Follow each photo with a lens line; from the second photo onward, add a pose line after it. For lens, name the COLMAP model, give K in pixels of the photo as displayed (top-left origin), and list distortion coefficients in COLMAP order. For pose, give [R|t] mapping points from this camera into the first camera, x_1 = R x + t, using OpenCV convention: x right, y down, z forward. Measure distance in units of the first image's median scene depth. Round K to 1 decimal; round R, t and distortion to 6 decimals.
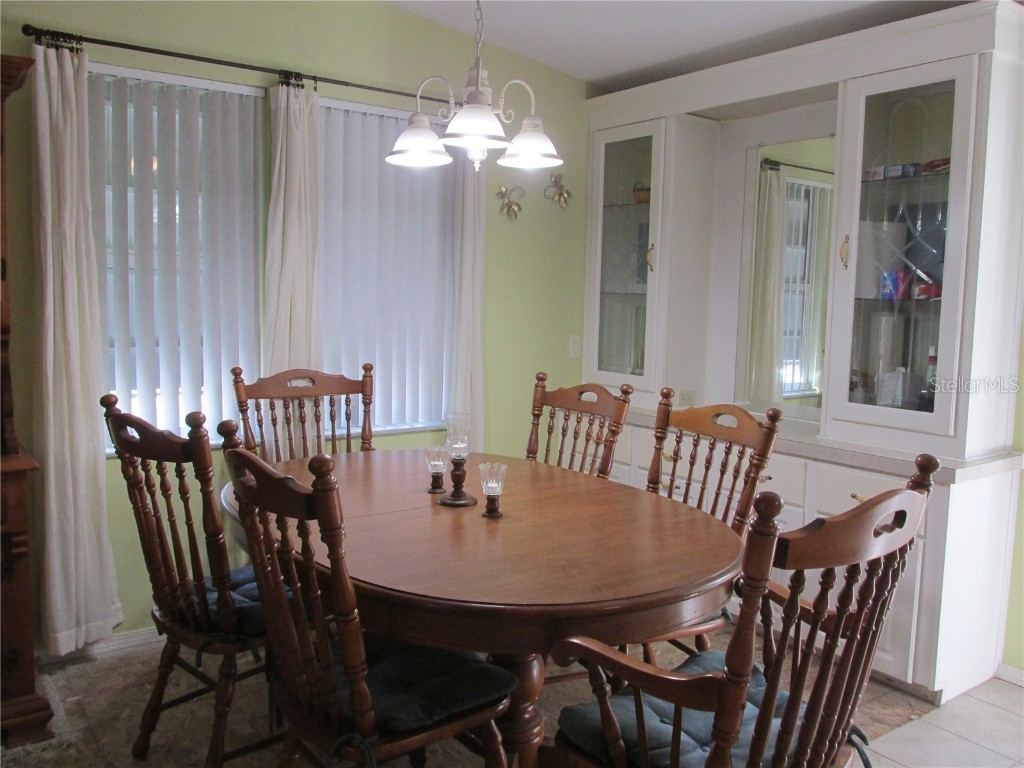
lens RADIAL K [[854.2, 0, 501.1], [0, 854.2, 381.4], [0, 0, 1]] dist [-0.035032, 0.013016]
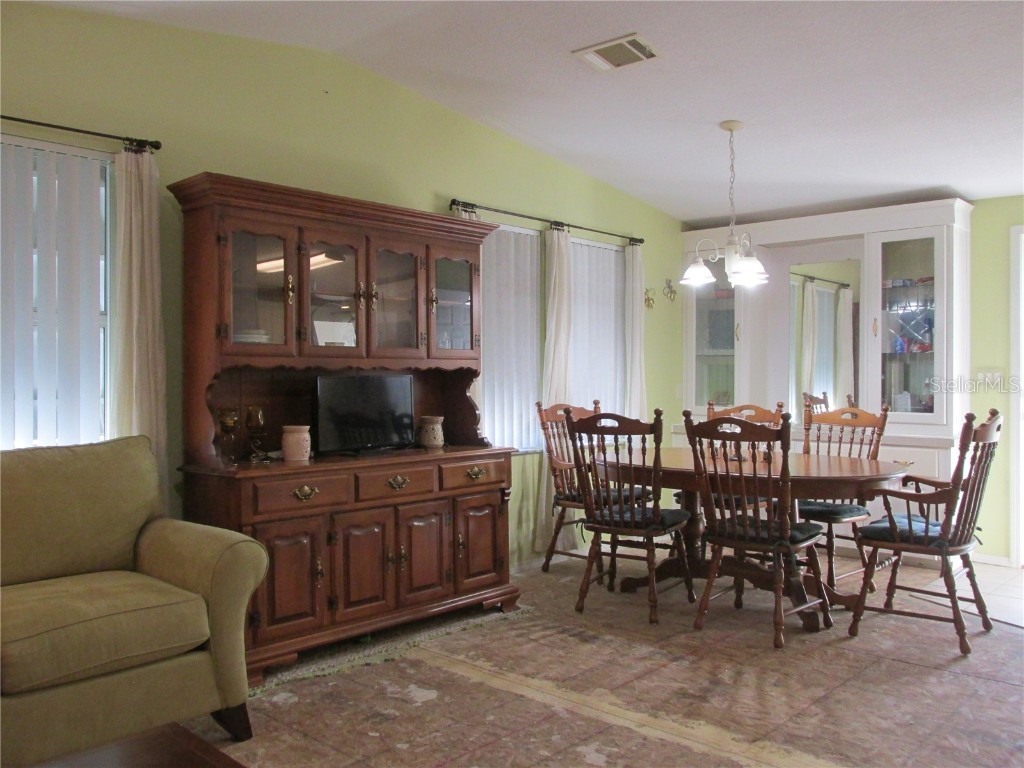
lens RADIAL K [[854.2, 0, 514.6], [0, 854.2, 383.6], [0, 0, 1]] dist [-0.035032, 0.013016]
pose [[0.982108, -0.022533, 0.186965, -0.655949], [0.039199, 0.995530, -0.085930, 0.086413], [-0.184193, 0.091721, 0.978601, -0.579461]]
